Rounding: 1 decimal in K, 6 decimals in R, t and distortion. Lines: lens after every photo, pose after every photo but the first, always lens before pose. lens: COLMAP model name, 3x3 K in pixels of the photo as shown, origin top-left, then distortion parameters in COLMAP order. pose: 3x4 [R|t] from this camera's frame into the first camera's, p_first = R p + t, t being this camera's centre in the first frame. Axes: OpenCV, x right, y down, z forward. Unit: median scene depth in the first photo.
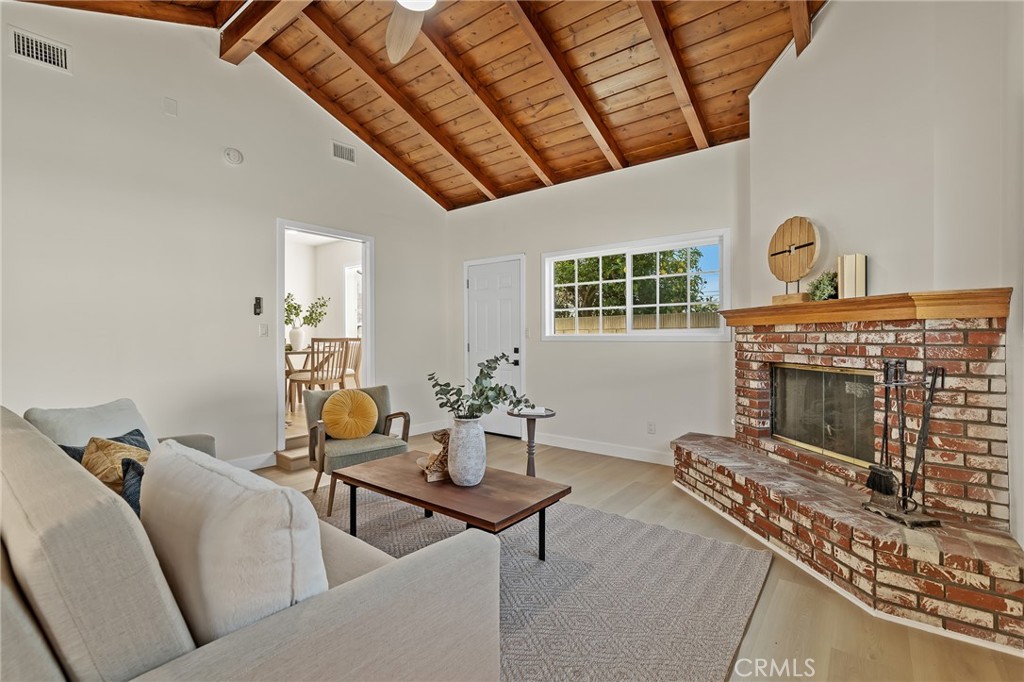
lens RADIAL K [[456.7, 0, 509.5], [0, 456.7, 337.2], [0, 0, 1]] dist [0.003385, 0.000073]
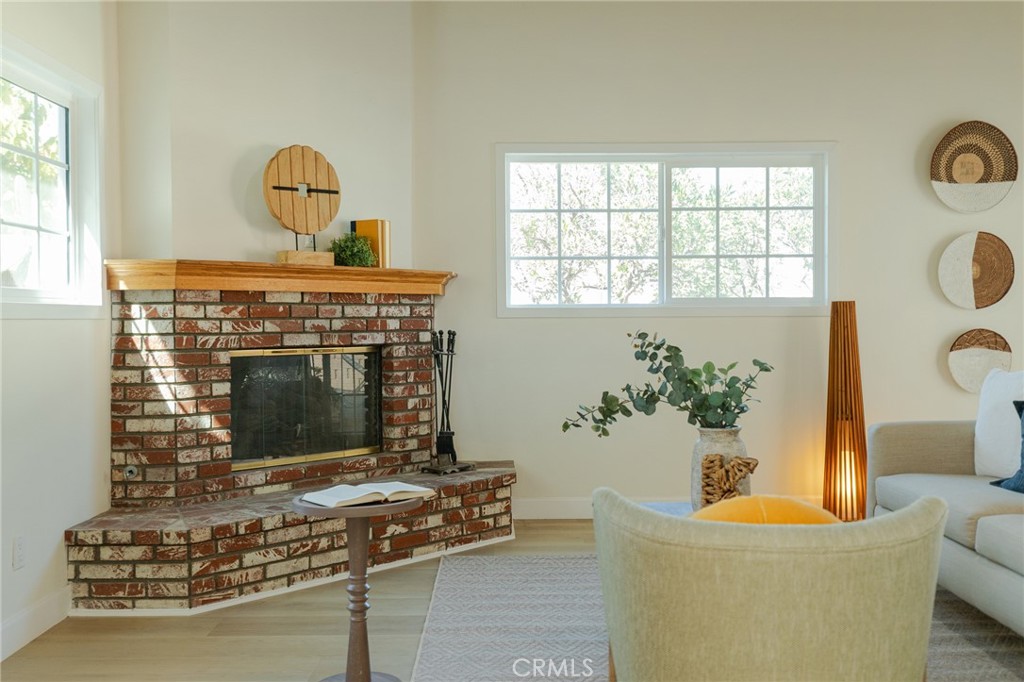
lens RADIAL K [[988.0, 0, 518.9], [0, 988.0, 329.9], [0, 0, 1]] dist [0.003739, -0.012434]
pose [[-0.628855, -0.002942, 0.777517, -0.850624], [0.006708, 0.999935, 0.009209, 0.019821], [-0.777494, 0.011007, -0.628795, 1.787591]]
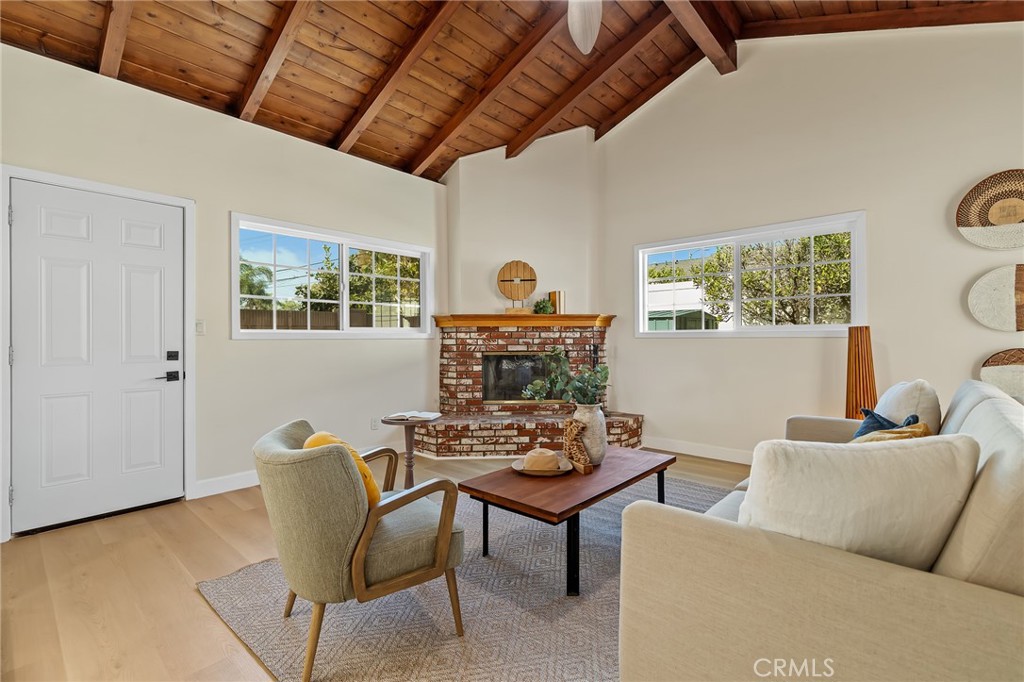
lens RADIAL K [[456.7, 0, 509.5], [0, 456.7, 337.2], [0, 0, 1]] dist [0.003385, 0.000073]
pose [[0.069425, 0.003862, 0.997580, -1.028945], [0.003870, 0.999984, -0.004141, 0.016162], [-0.997580, 0.004148, 0.069409, 0.949485]]
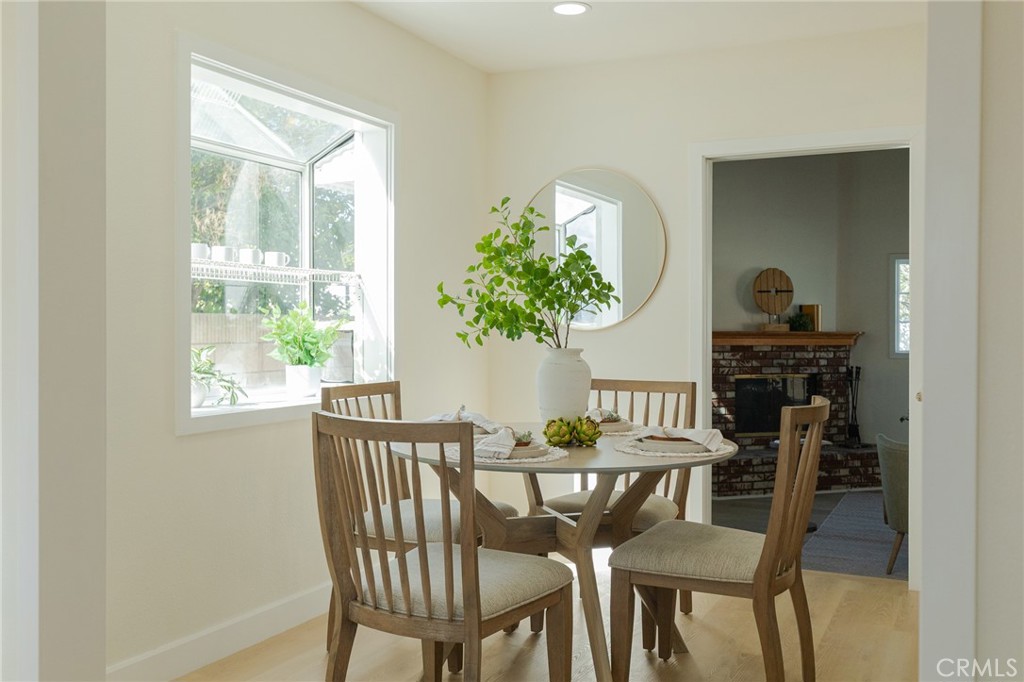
lens RADIAL K [[951.4, 0, 513.4], [0, 951.4, 330.4], [0, 0, 1]] dist [0.002991, 0.002502]
pose [[-0.209873, -0.001470, 0.977728, -2.097620], [-0.004677, 0.999989, 0.000500, -0.074274], [-0.977717, -0.004468, -0.209877, 2.455559]]
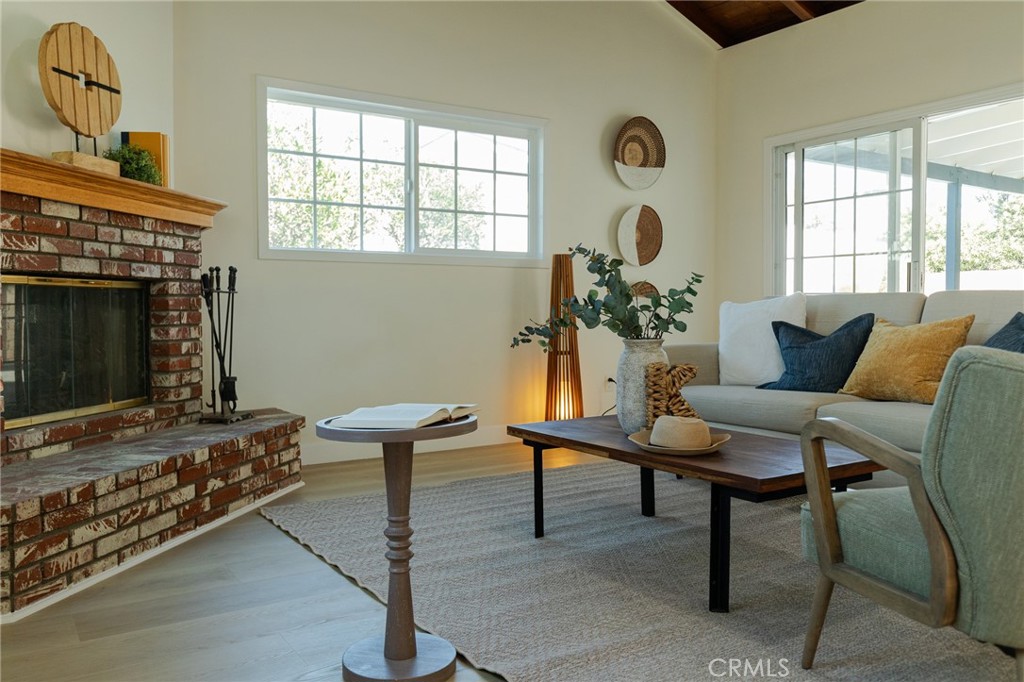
lens RADIAL K [[809.5, 0, 509.1], [0, 809.5, 329.2], [0, 0, 1]] dist [-0.001641, -0.000321]
pose [[-0.946937, -0.003167, 0.321403, -0.247842], [0.004410, 0.999729, 0.022843, 0.112156], [-0.321389, 0.023048, -0.946667, 1.886051]]
